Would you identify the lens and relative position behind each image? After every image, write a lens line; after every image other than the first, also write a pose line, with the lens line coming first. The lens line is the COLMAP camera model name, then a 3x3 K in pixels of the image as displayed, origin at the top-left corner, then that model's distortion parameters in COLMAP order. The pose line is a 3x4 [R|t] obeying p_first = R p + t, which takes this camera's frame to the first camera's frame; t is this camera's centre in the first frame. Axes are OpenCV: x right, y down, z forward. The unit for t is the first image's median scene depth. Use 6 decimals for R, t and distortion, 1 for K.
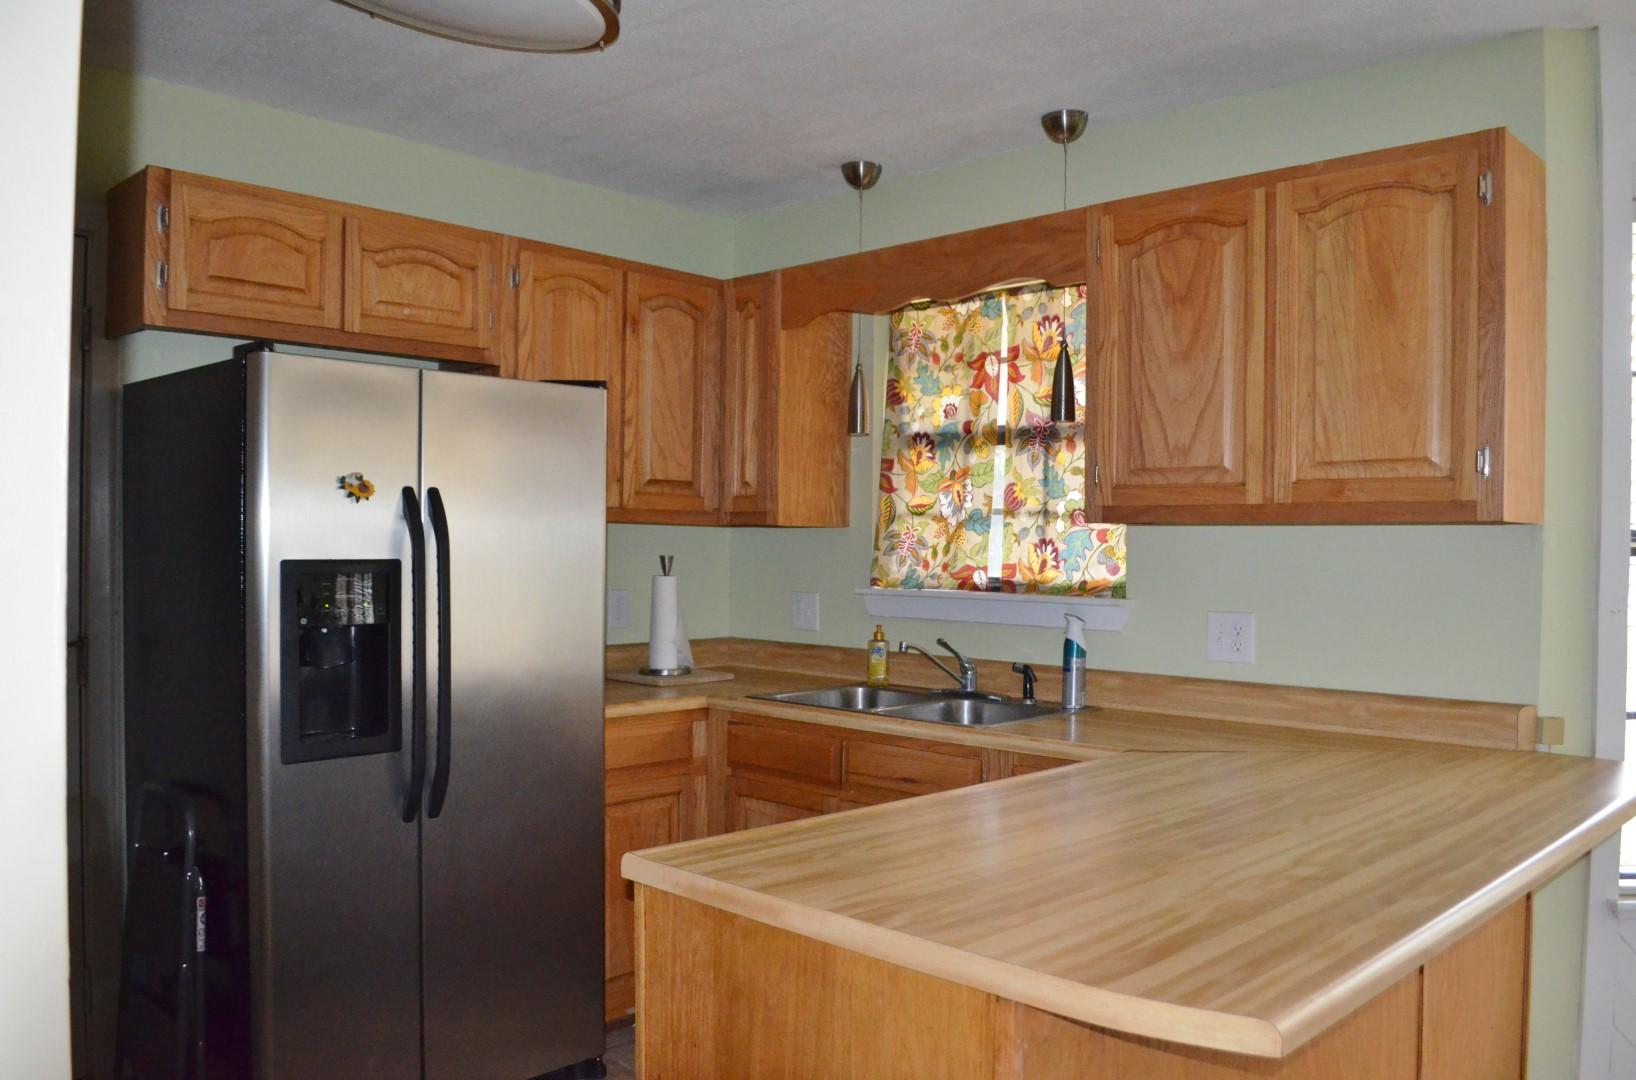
lens RADIAL K [[1280.8, 0, 822.7], [0, 1280.8, 548.9], [0, 0, 1]] dist [-0.074000, 0.000592]
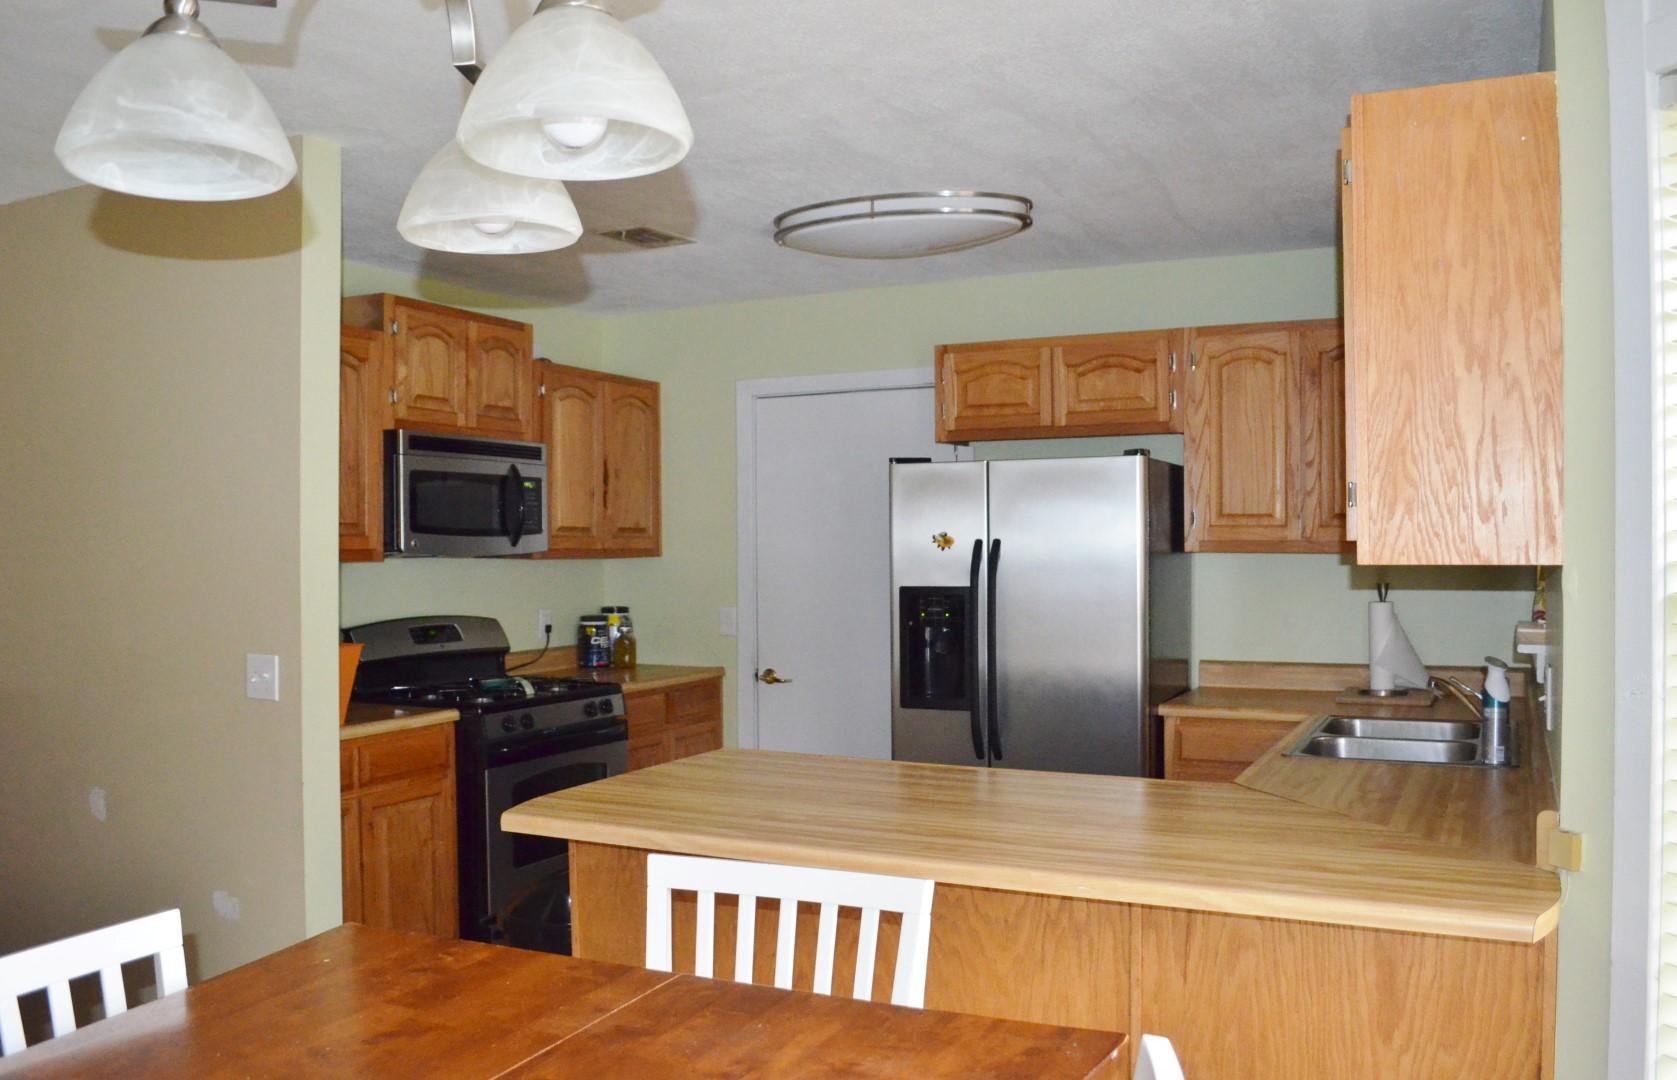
lens RADIAL K [[1354.2, 0, 847.5], [0, 1354.2, 540.5], [0, 0, 1]] dist [-0.046599, 0.000262]
pose [[0.328434, -0.014397, -0.944417, 0.899332], [0.006257, 0.999895, -0.013067, -0.020937], [0.944506, -0.001617, 0.328489, 0.242903]]
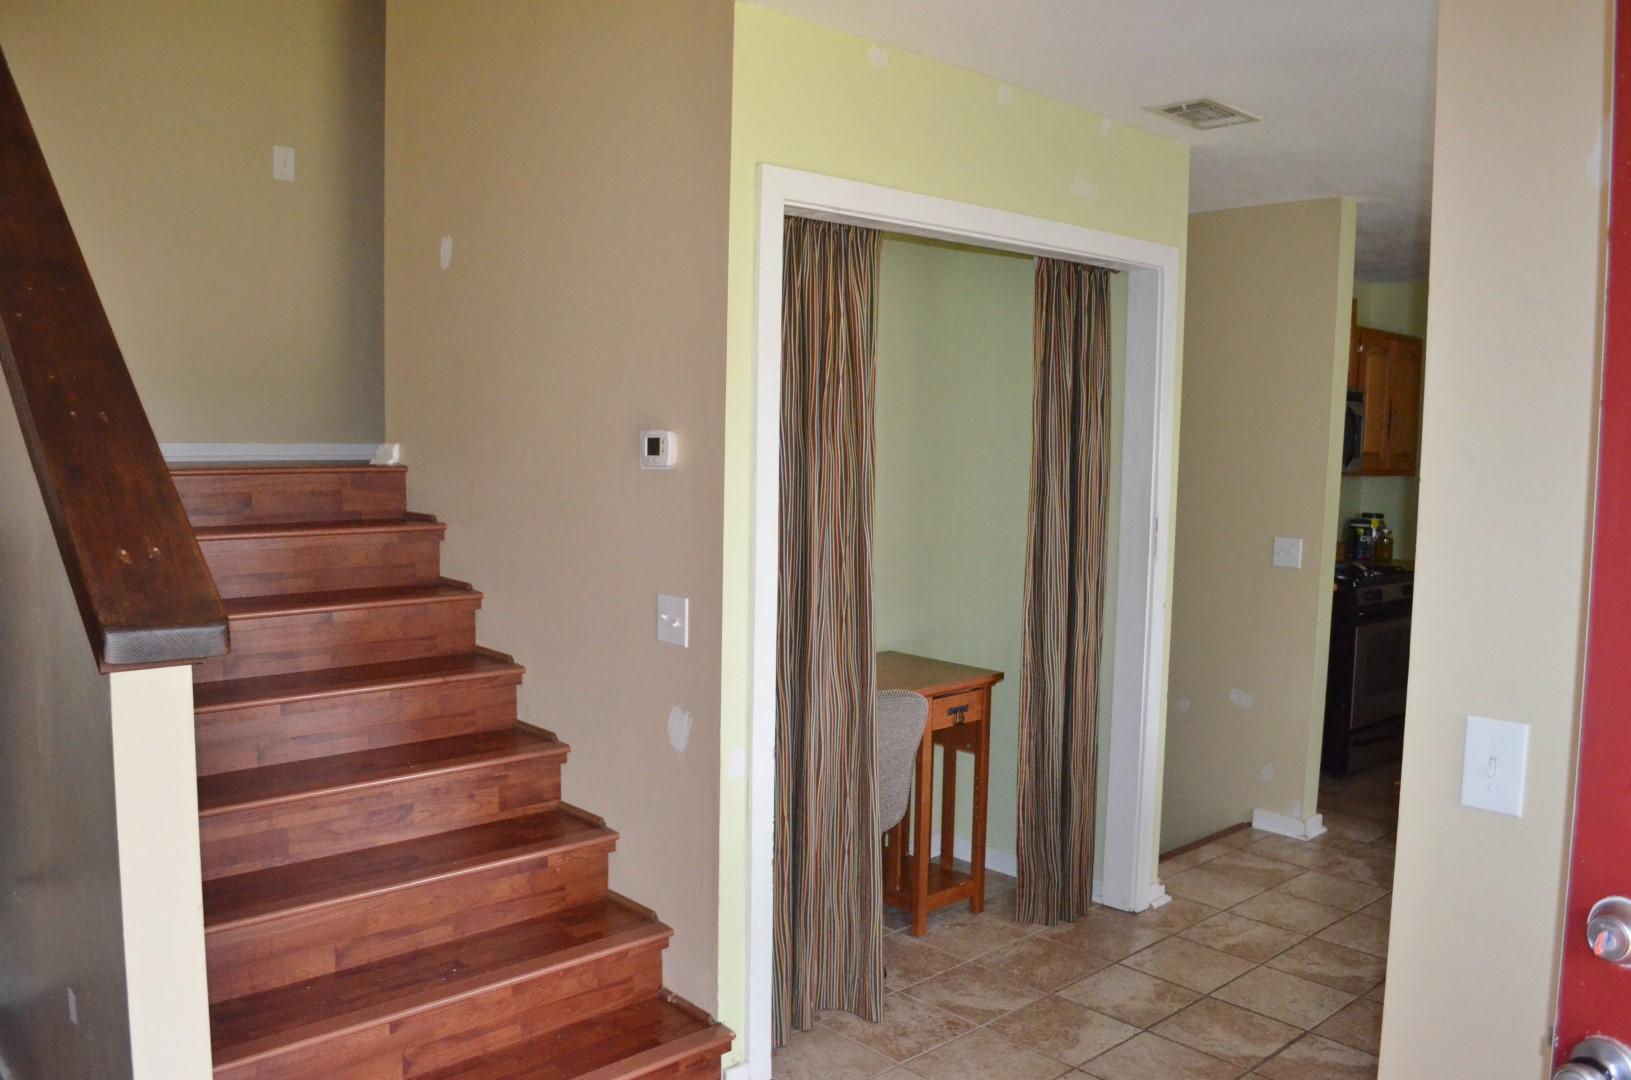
lens RADIAL K [[1276.9, 0, 824.2], [0, 1276.9, 538.5], [0, 0, 1]] dist [-0.074000, 0.000592]
pose [[-0.037492, 0.065273, -0.997163, 1.273359], [-0.021992, 0.997569, 0.066126, -0.036607], [0.999055, 0.024409, -0.035965, -0.306254]]
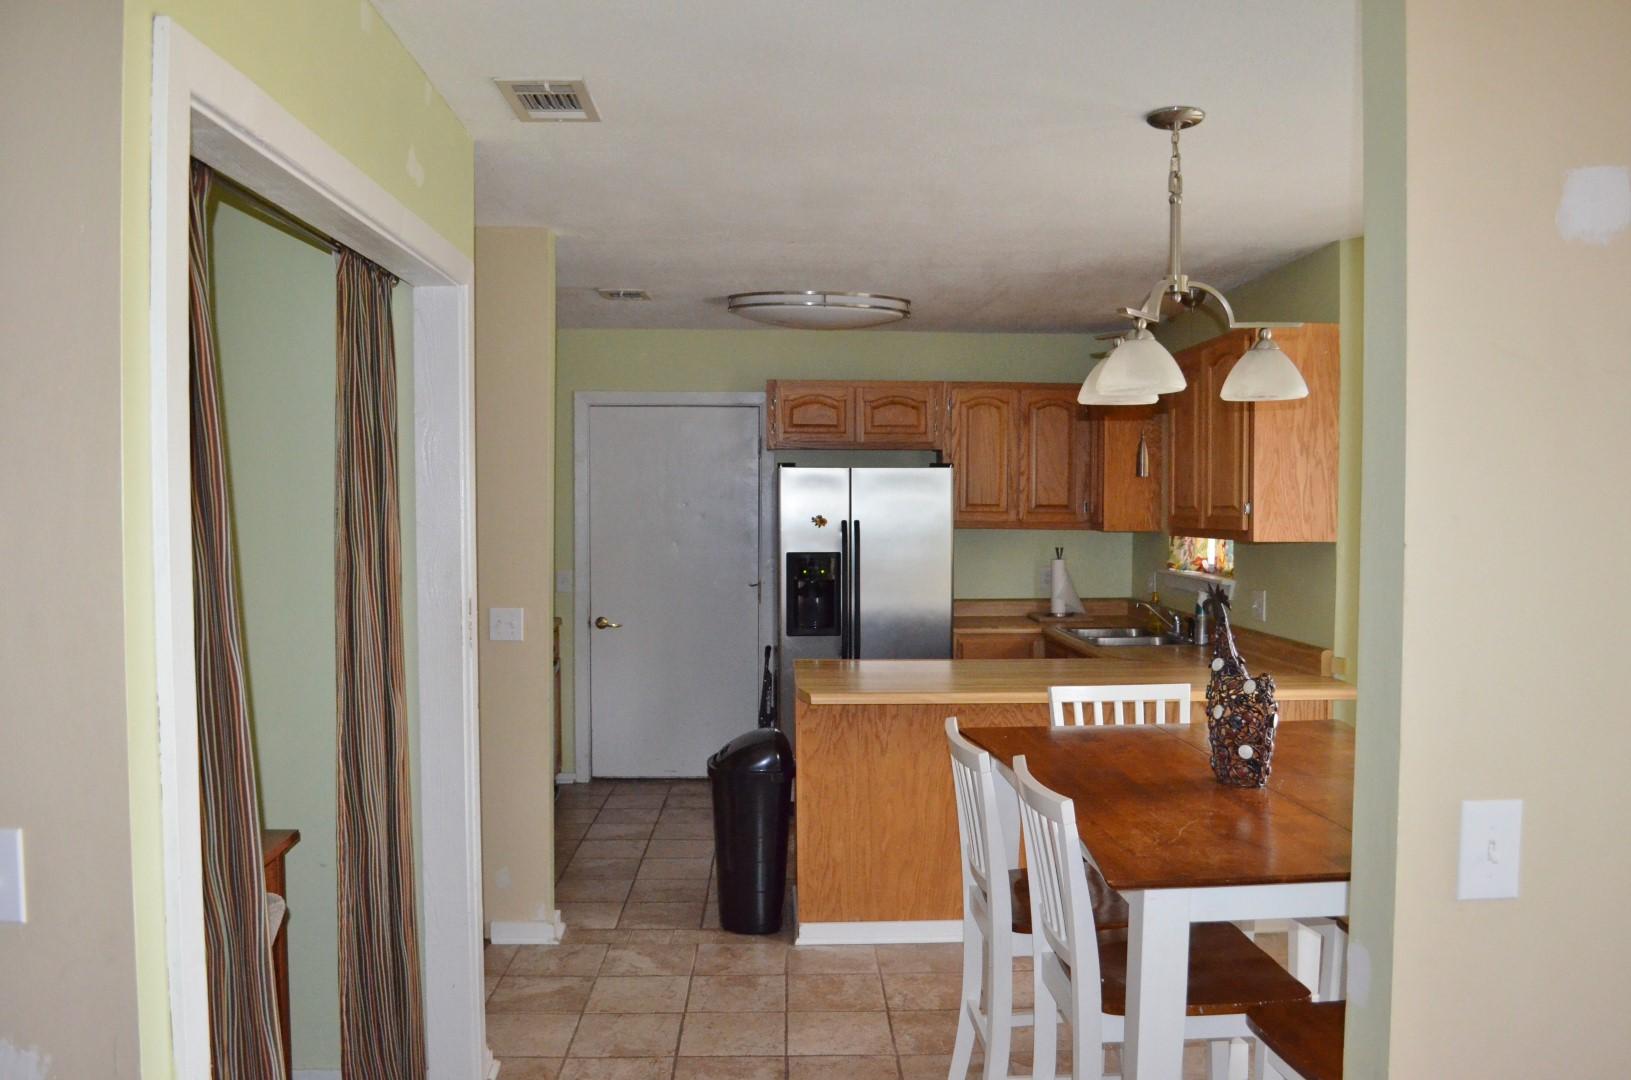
lens RADIAL K [[1276.9, 0, 841.2], [0, 1276.9, 558.0], [0, 0, 1]] dist [-0.074000, 0.000592]
pose [[0.740370, 0.018413, -0.671947, 0.932002], [0.004451, 0.999469, 0.032291, -0.042909], [0.672185, -0.026898, 0.739895, -0.537464]]
